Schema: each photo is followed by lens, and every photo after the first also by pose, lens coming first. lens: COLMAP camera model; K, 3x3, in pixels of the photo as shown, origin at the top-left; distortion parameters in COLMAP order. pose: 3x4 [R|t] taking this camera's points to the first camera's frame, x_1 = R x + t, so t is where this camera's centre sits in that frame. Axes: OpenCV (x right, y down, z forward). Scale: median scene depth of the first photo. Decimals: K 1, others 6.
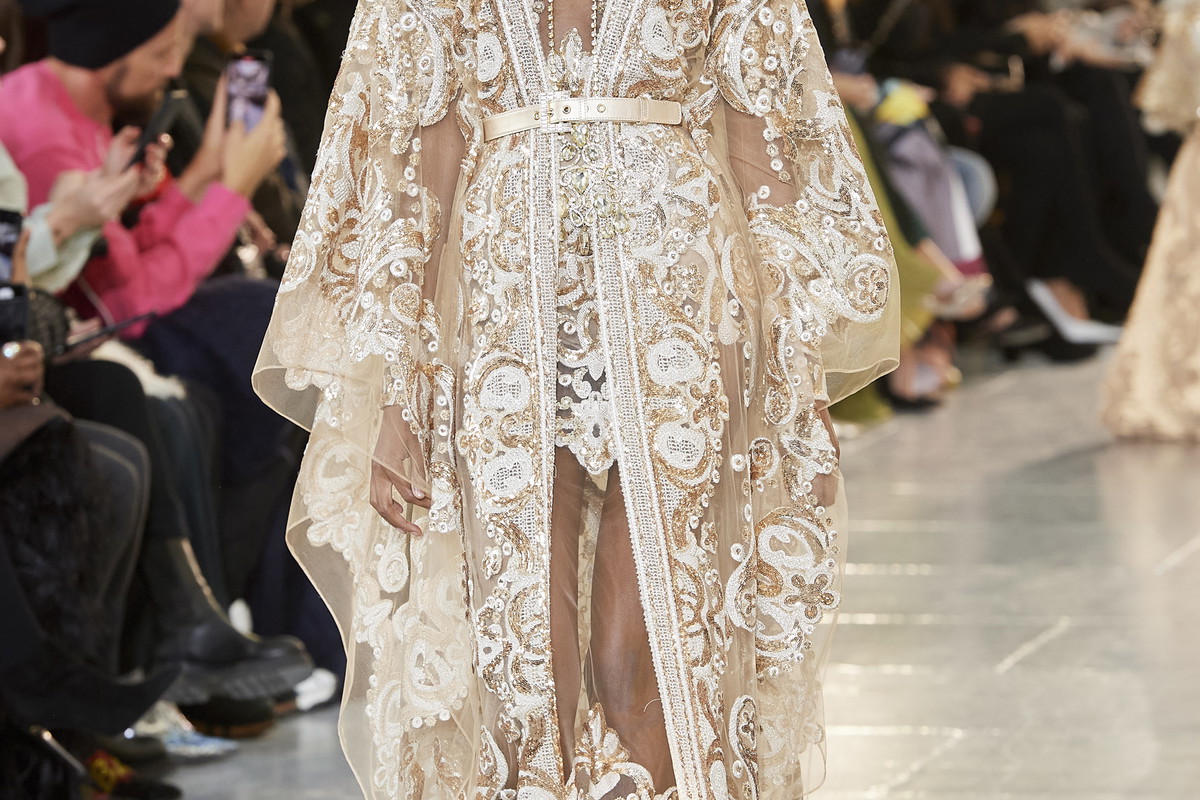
lens RADIAL K [[6296.2, 0, 599.3], [0, 6296.2, 400.2], [0, 0, 1]] dist [-0.076706, -4.268073]
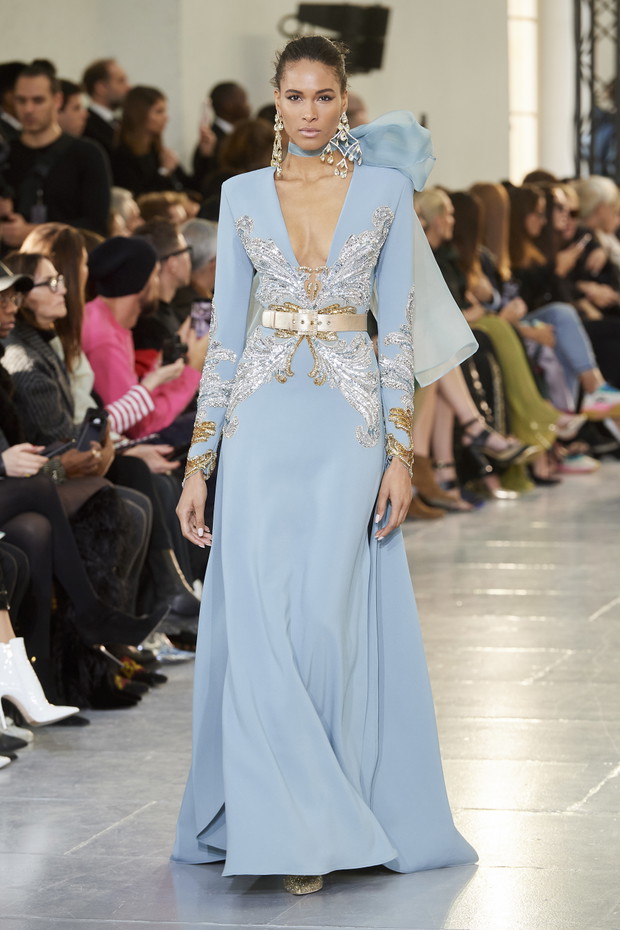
lens RADIAL K [[4920.5, 0, 309.5], [0, 4920.5, 506.3], [0, 0, 1]] dist [-0.068002, -2.931470]
pose [[0.999346, 0.008055, -0.035242, 0.030156], [-0.007562, 0.999872, 0.014080, -0.012317], [0.035351, -0.013804, 0.999280, -0.510348]]
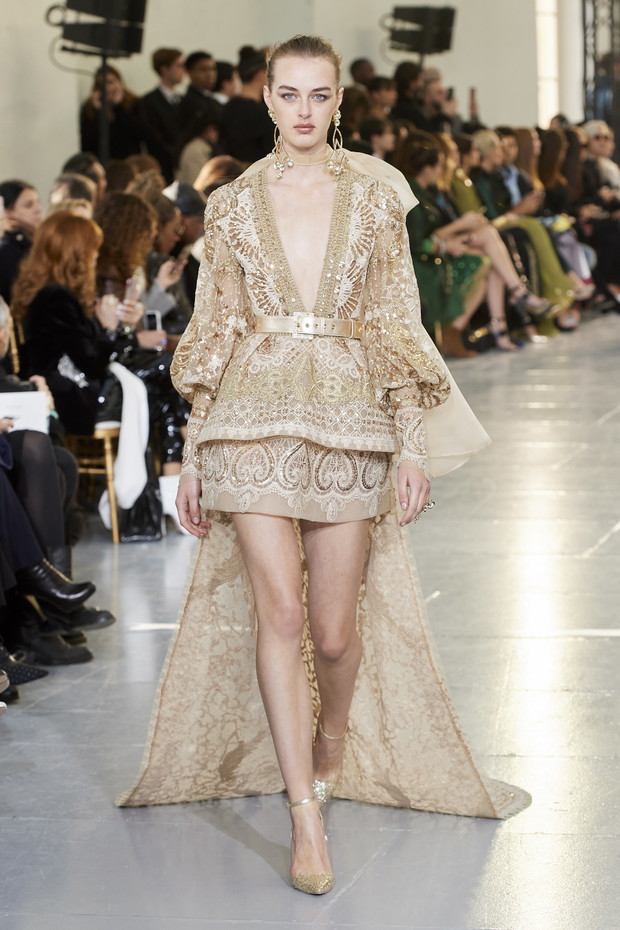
lens RADIAL K [[3160.1, 0, 308.6], [0, 3160.1, 466.1], [0, 0, 1]] dist [-0.068666, 0.274933]
pose [[0.997579, -0.006658, -0.069220, 0.031359], [0.010397, 0.998497, 0.053803, -0.015650], [0.068758, -0.054392, 0.996149, -0.427062]]
